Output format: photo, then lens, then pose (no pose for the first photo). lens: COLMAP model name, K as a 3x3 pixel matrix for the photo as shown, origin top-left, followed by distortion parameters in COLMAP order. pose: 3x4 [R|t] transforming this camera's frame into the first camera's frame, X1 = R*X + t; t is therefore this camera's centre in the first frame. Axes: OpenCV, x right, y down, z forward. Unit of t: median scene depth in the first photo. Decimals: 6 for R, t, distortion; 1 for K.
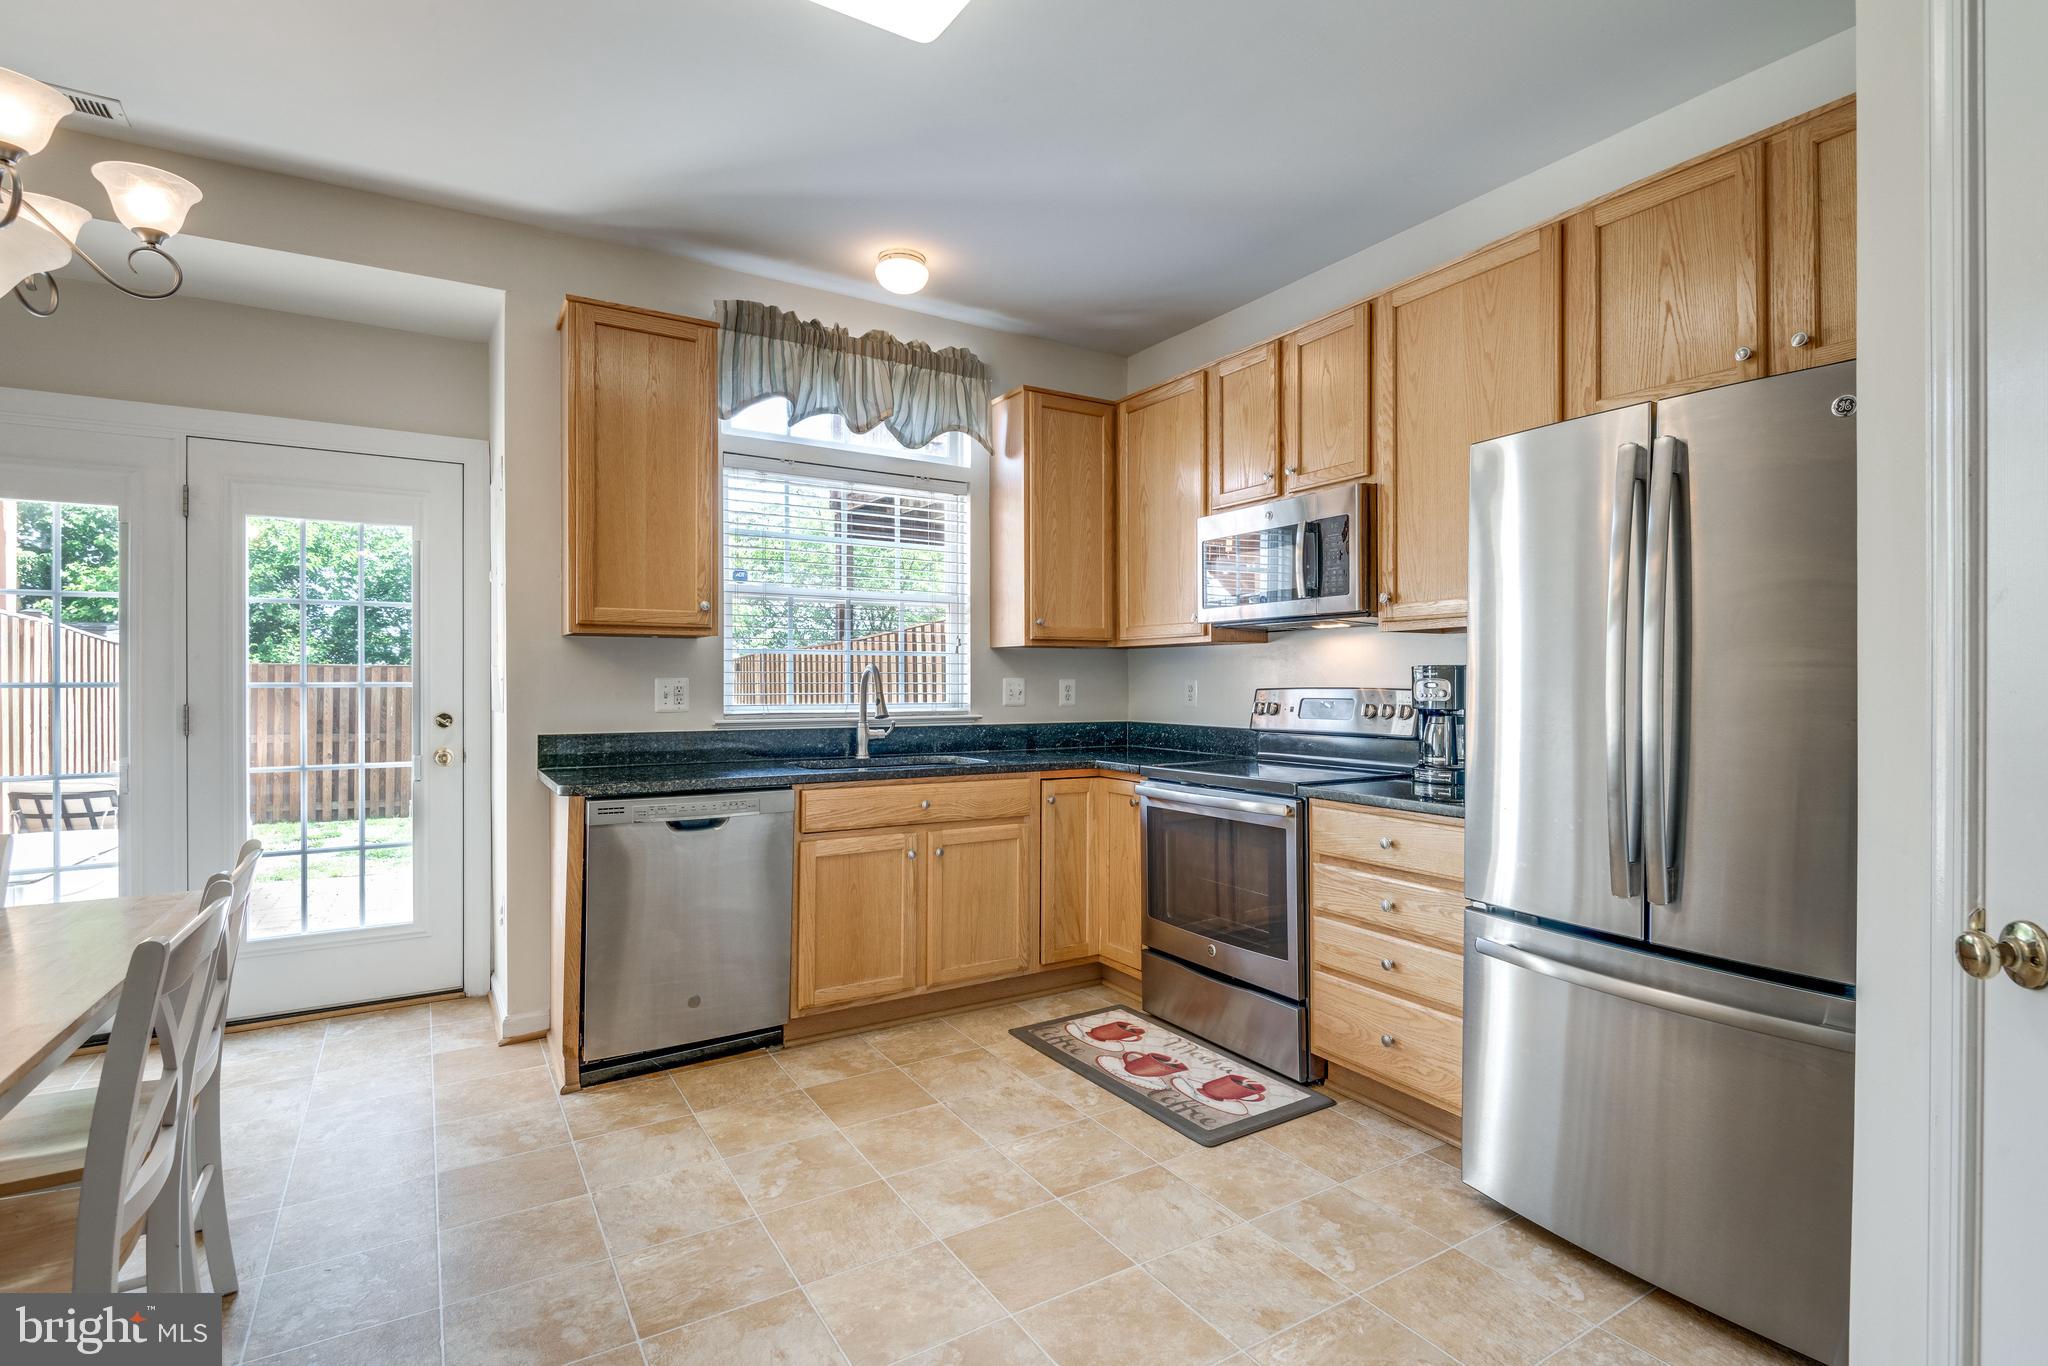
lens RADIAL K [[975.6, 0, 1044.3], [0, 975.6, 678.7], [0, 0, 1]] dist [0.033489, -0.033284]
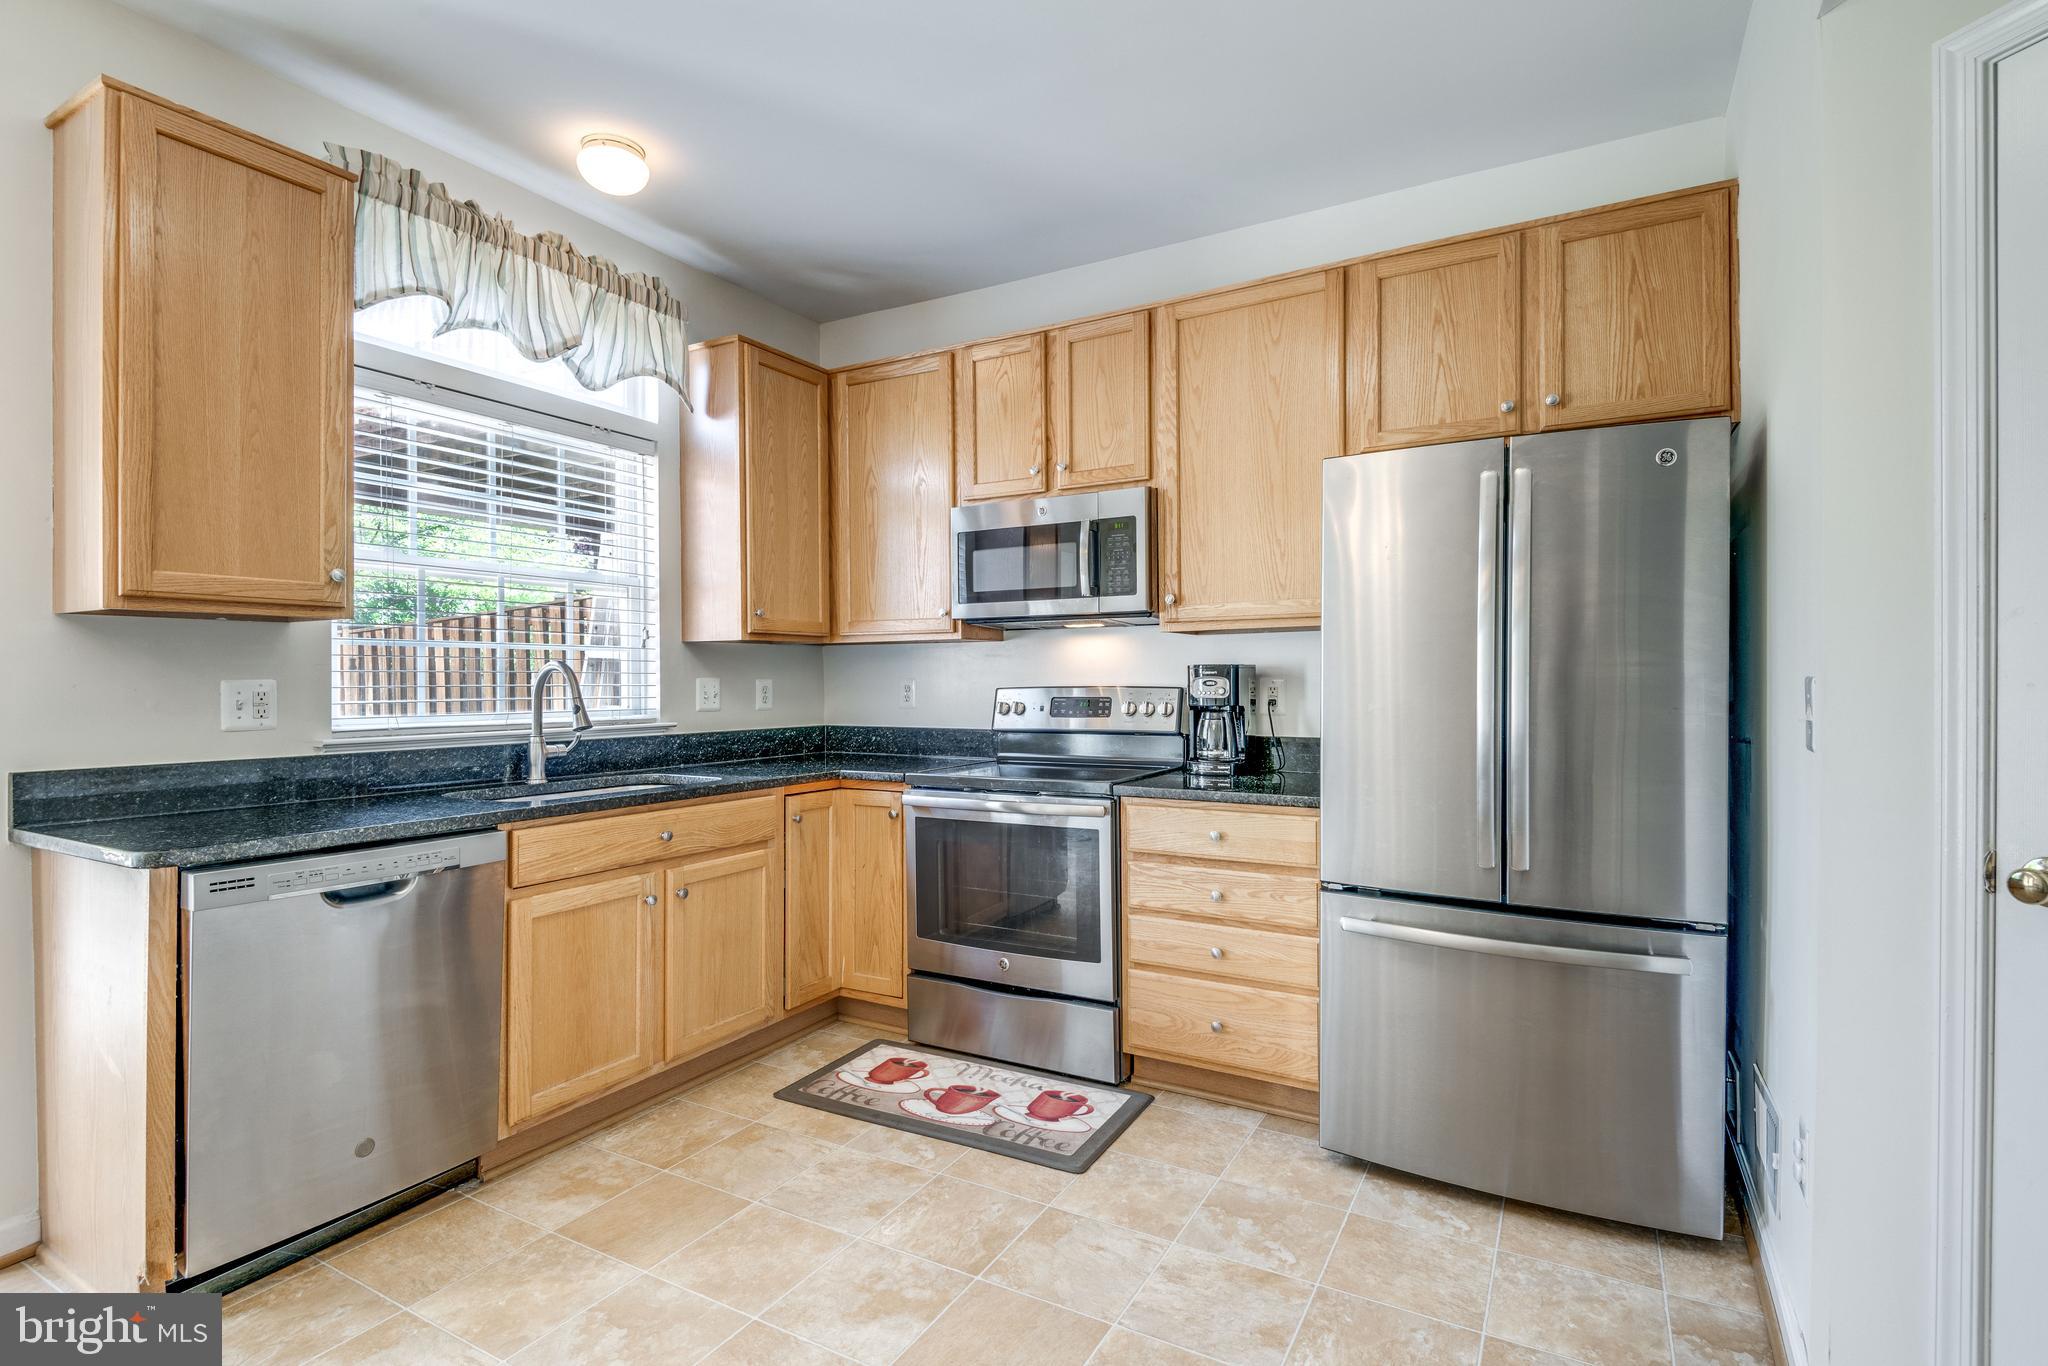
lens RADIAL K [[975.6, 0, 1044.3], [0, 975.6, 678.7], [0, 0, 1]] dist [0.033489, -0.033284]
pose [[0.873999, -0.004313, 0.485908, -0.247024], [0.003939, 0.999991, 0.001791, -0.000667], [-0.485912, 0.000348, 0.874008, 0.147669]]
